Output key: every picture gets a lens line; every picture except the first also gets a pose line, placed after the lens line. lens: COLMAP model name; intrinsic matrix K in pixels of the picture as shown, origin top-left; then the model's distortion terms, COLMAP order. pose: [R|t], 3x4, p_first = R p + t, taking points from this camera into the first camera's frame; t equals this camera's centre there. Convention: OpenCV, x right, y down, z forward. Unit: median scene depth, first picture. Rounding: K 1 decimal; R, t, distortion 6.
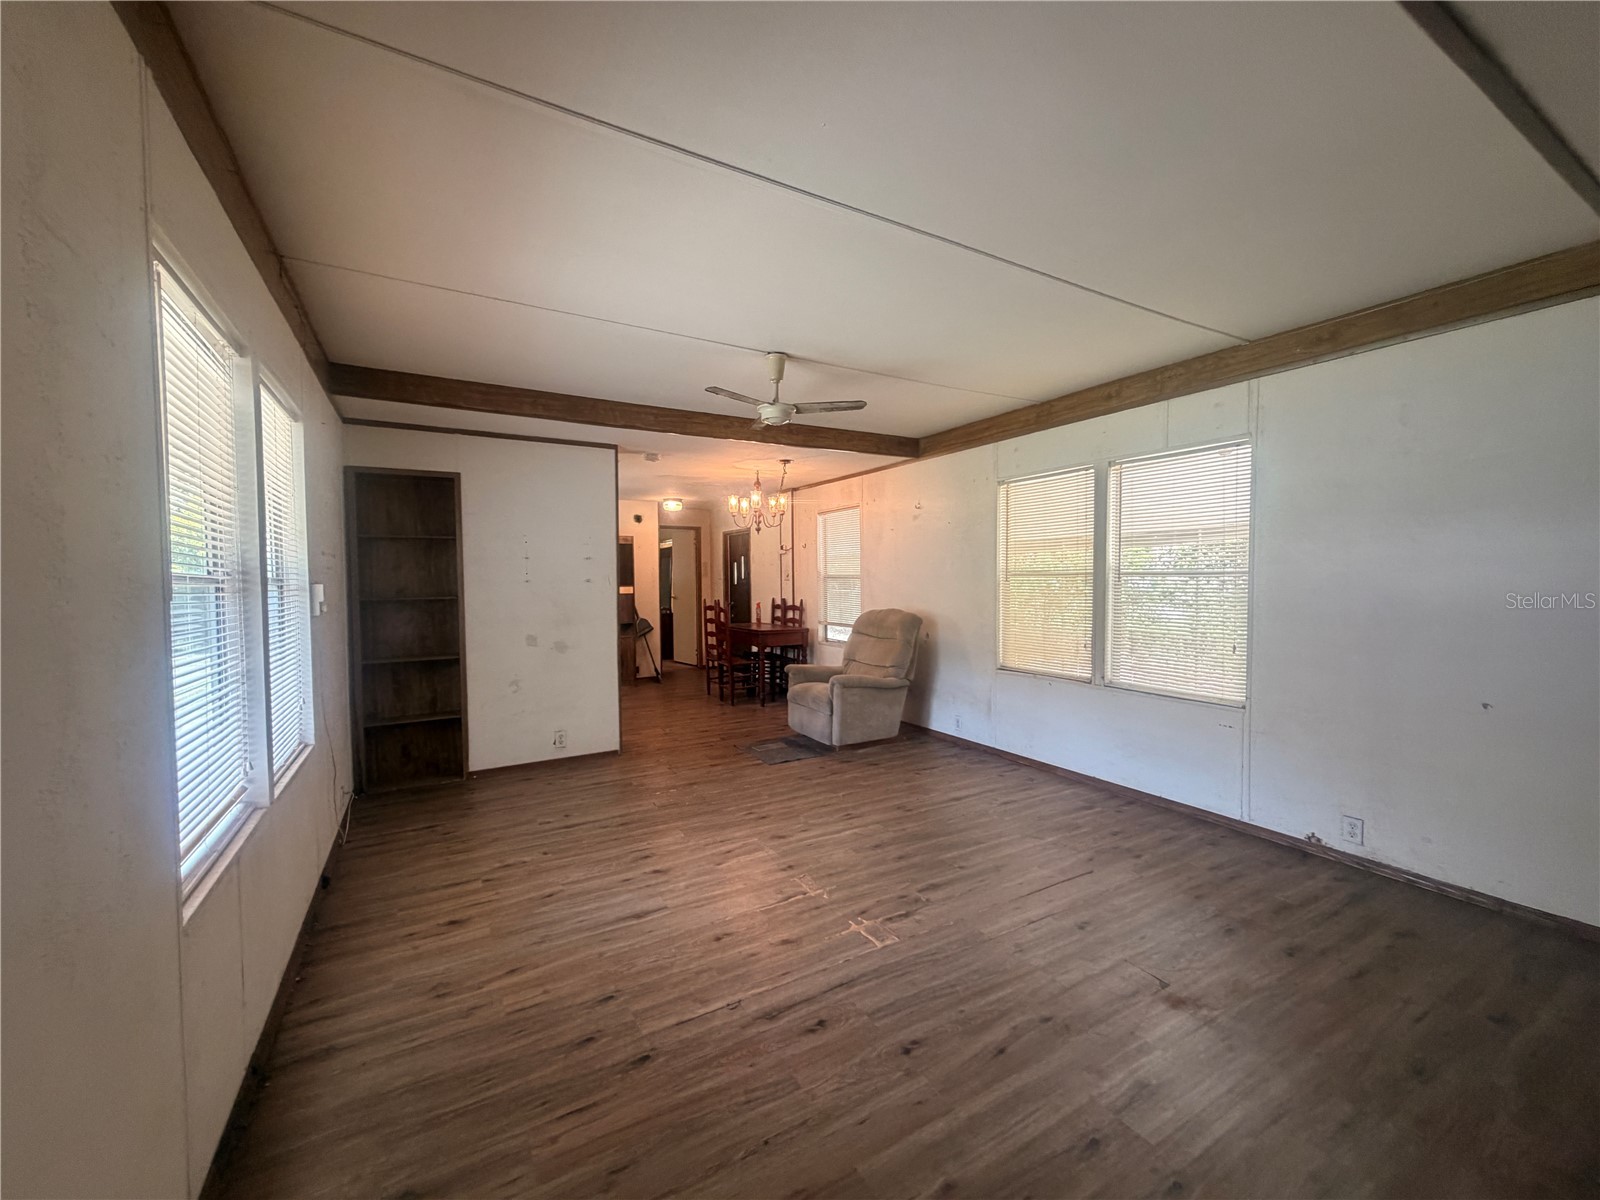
lens RADIAL K [[639.5, 0, 794.8], [0, 639.5, 601.6], [0, 0, 1]] dist [-0.000859, -0.000004]
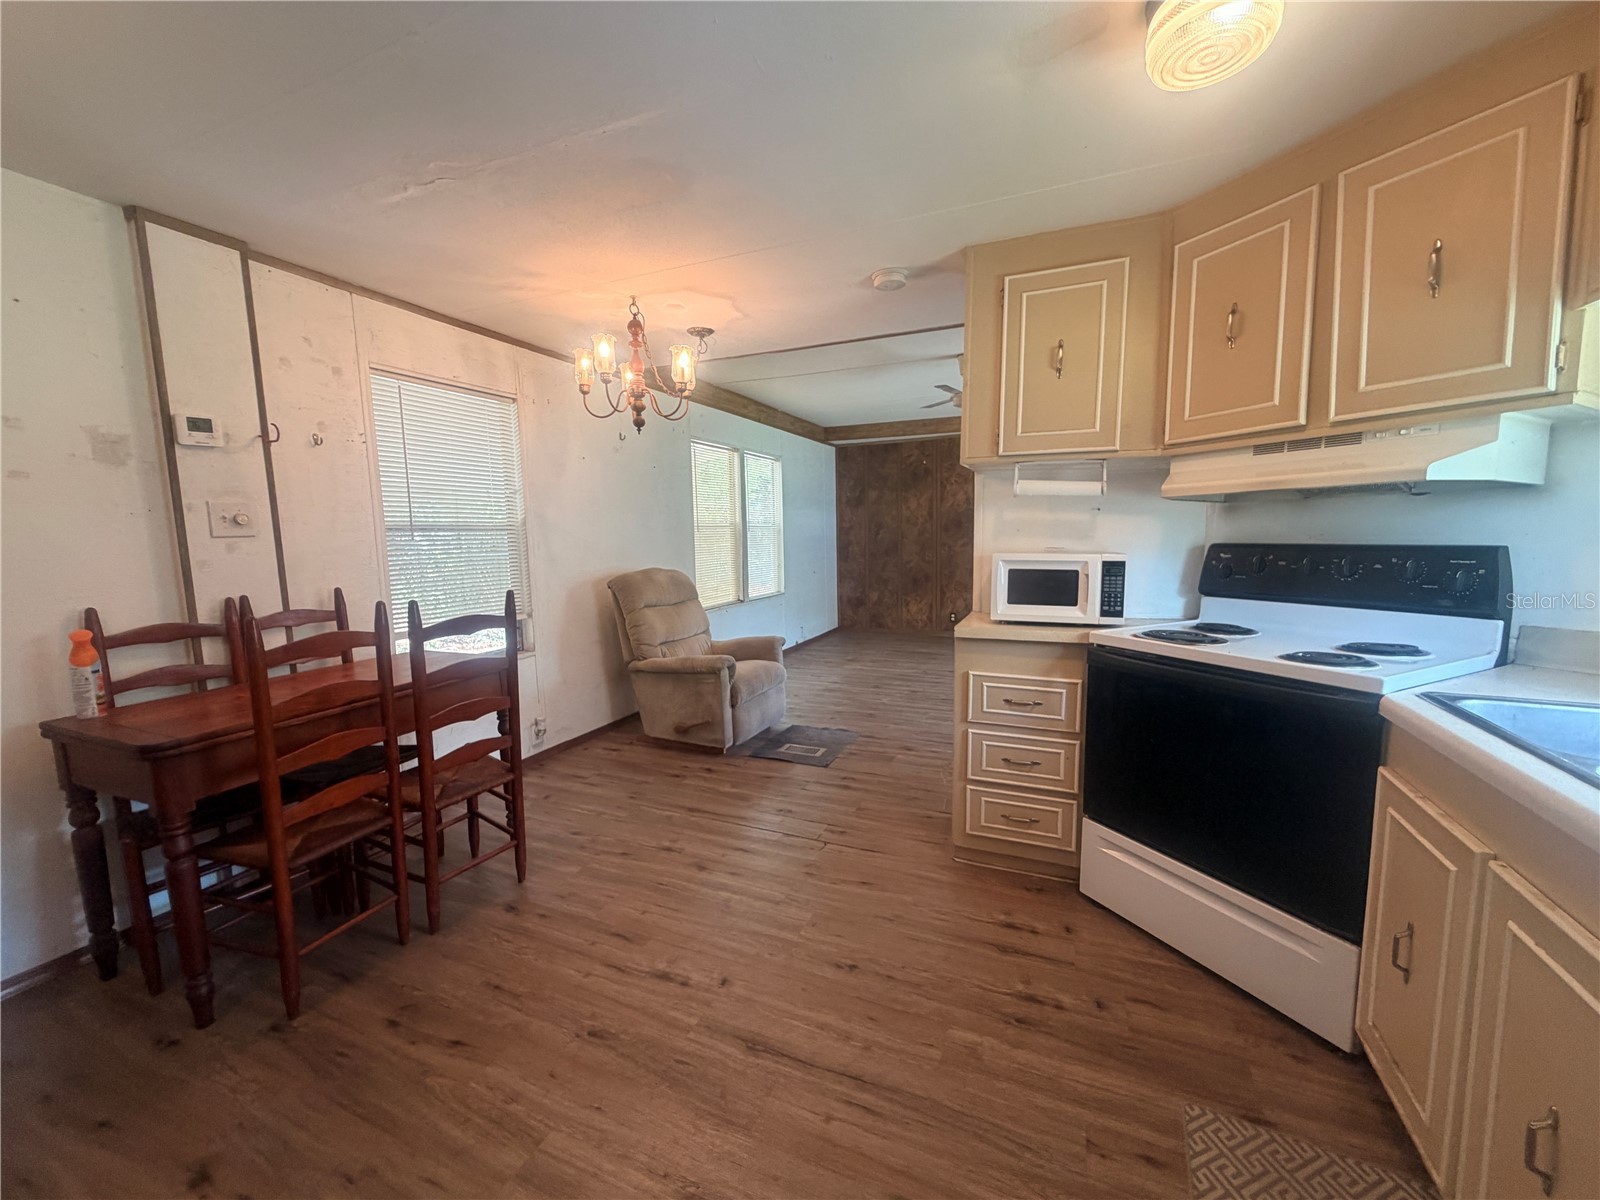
lens RADIAL K [[639.5, 0, 794.8], [0, 639.5, 601.6], [0, 0, 1]] dist [-0.000859, -0.000004]
pose [[-0.595393, -0.068101, 0.800543, -1.009708], [0.055273, 0.990569, 0.125375, -0.063595], [-0.801531, 0.118896, -0.586014, 2.321062]]
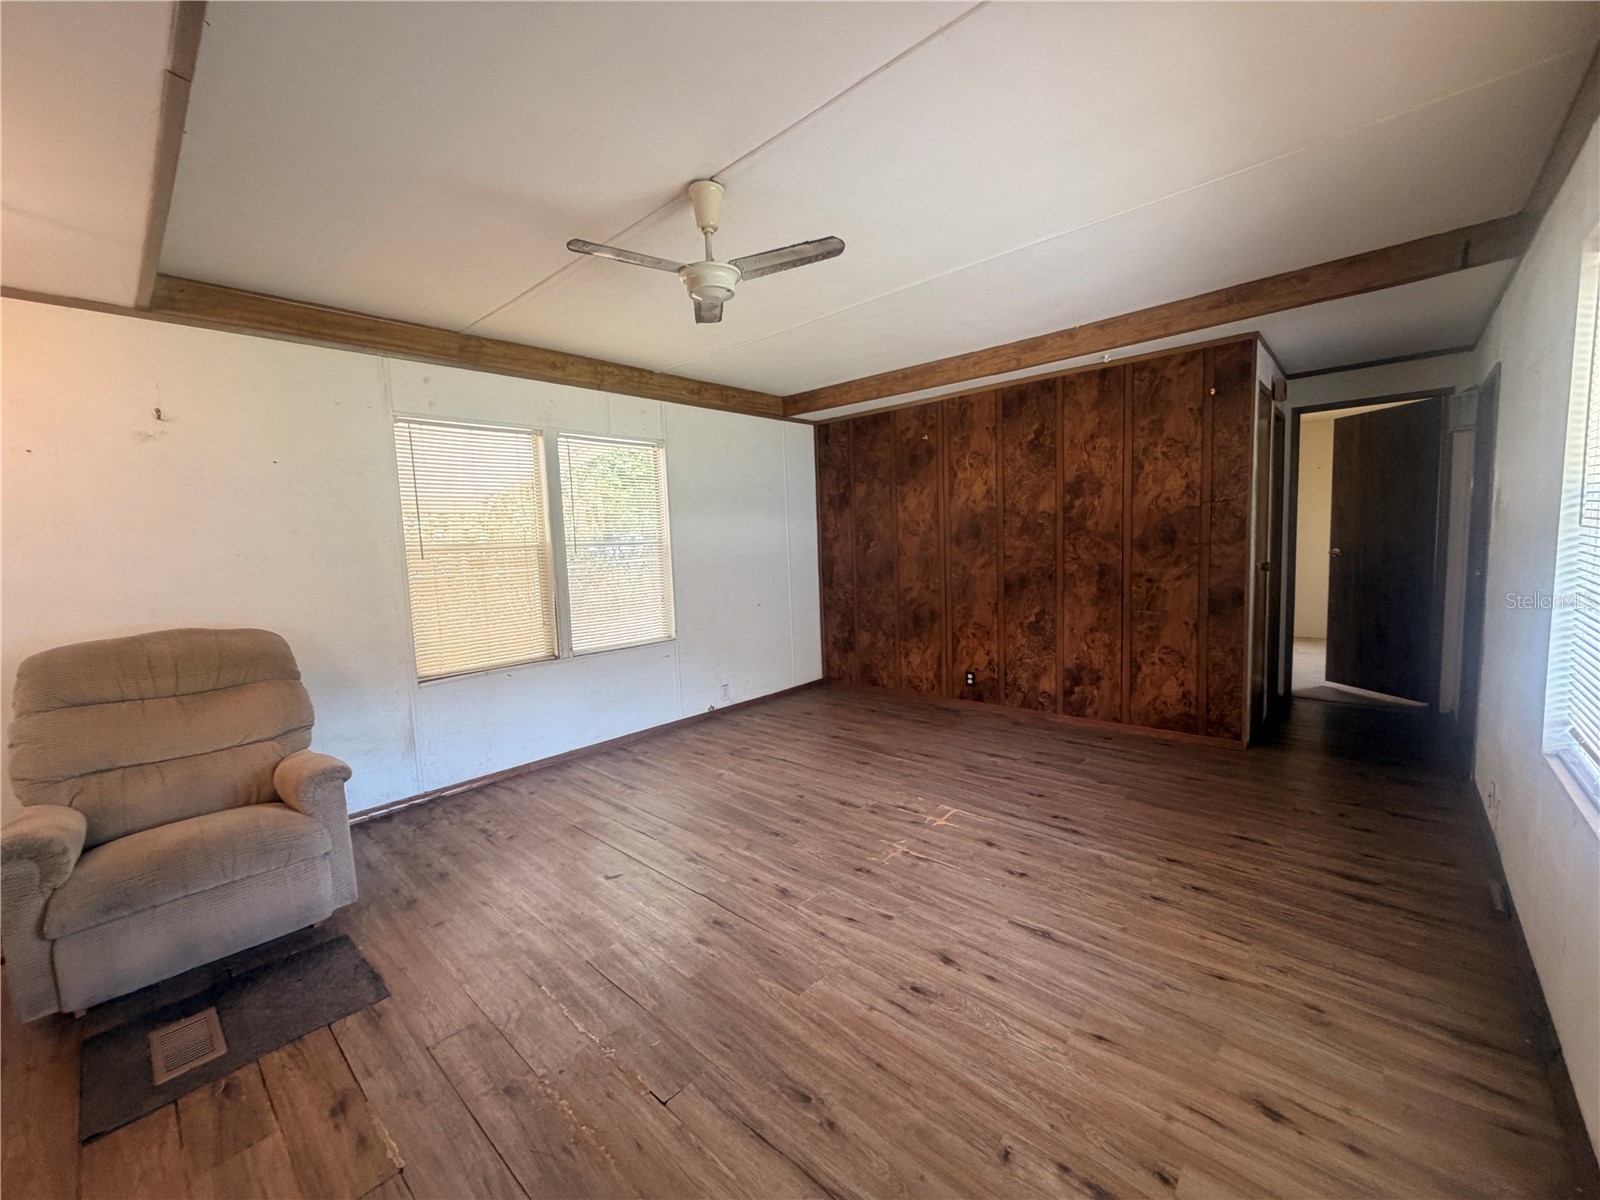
lens RADIAL K [[639.5, 0, 794.8], [0, 639.5, 601.6], [0, 0, 1]] dist [-0.000859, -0.000004]
pose [[-0.305700, -0.073675, 0.949273, -0.742452], [0.075283, 0.992010, 0.101236, -0.039194], [-0.949147, 0.102412, -0.297711, 1.242362]]
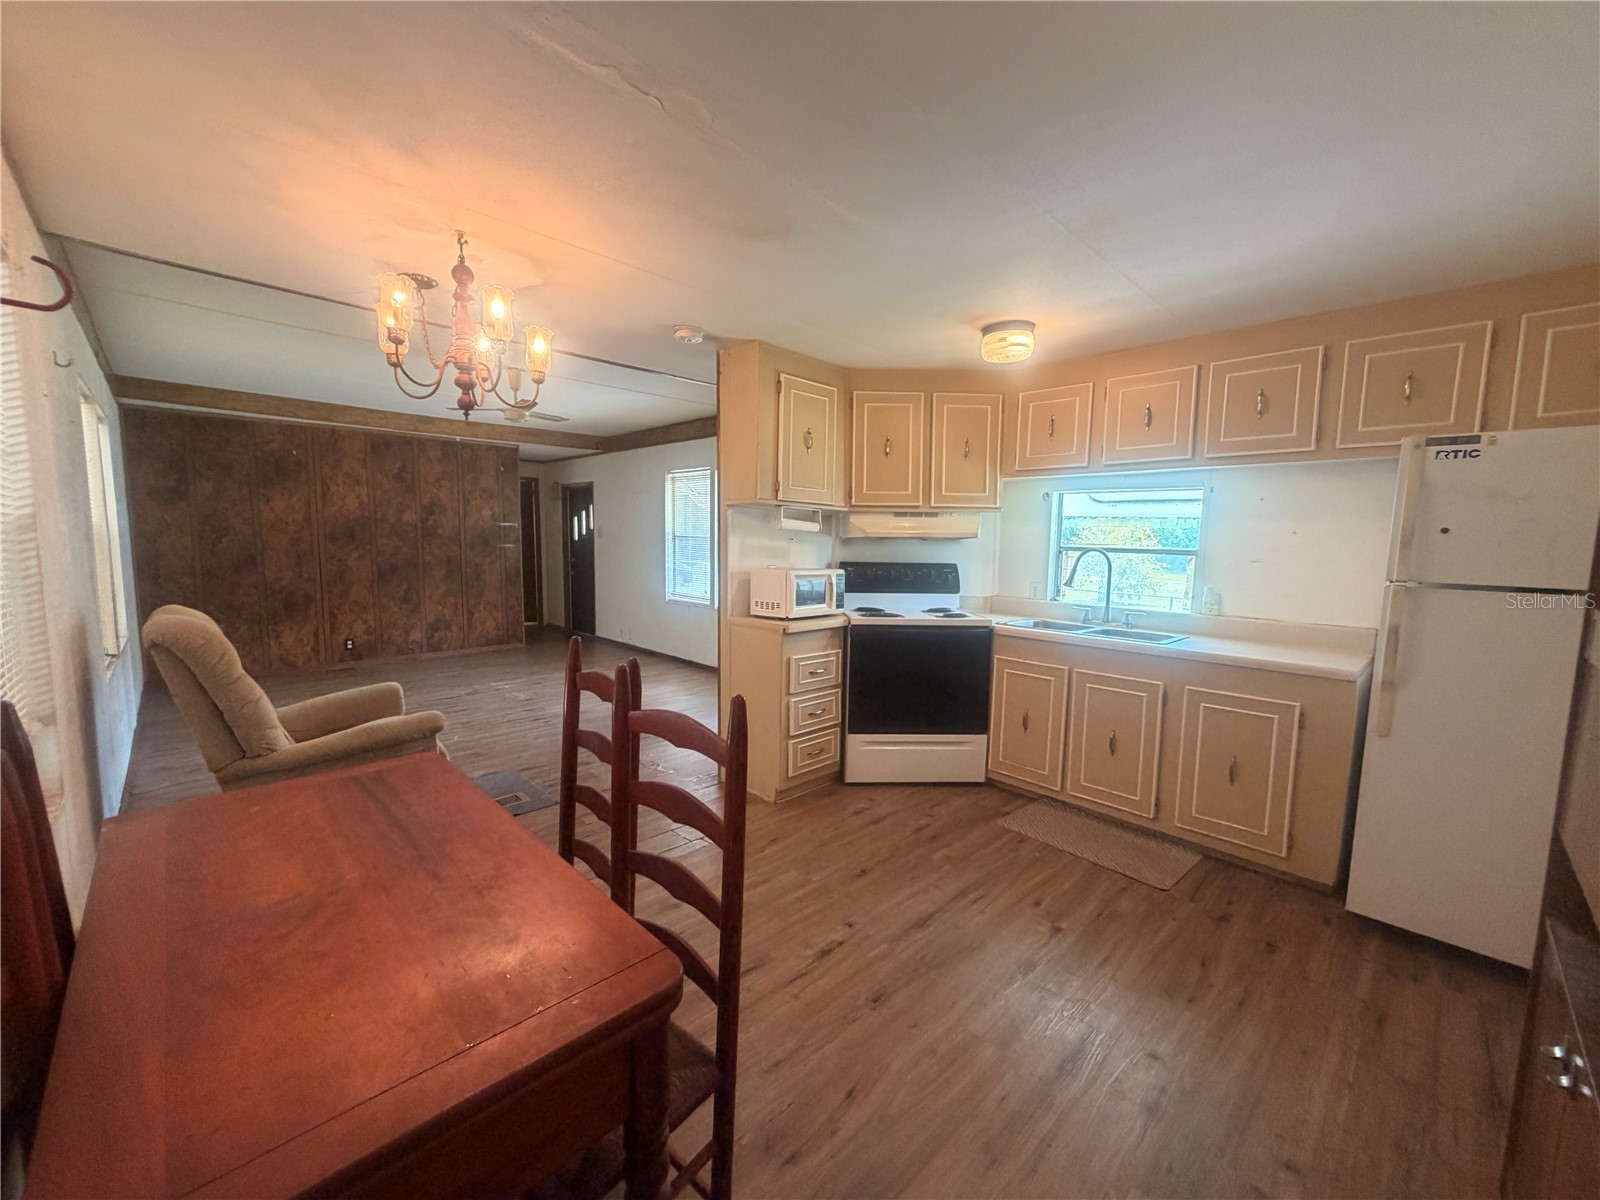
lens RADIAL K [[639.5, 0, 794.8], [0, 639.5, 601.6], [0, 0, 1]] dist [-0.000859, -0.000004]
pose [[-0.967160, 0.018154, -0.253521, -0.264385], [-0.017887, 0.990111, 0.139140, -0.109580], [0.253540, 0.139105, -0.957271, 2.708273]]
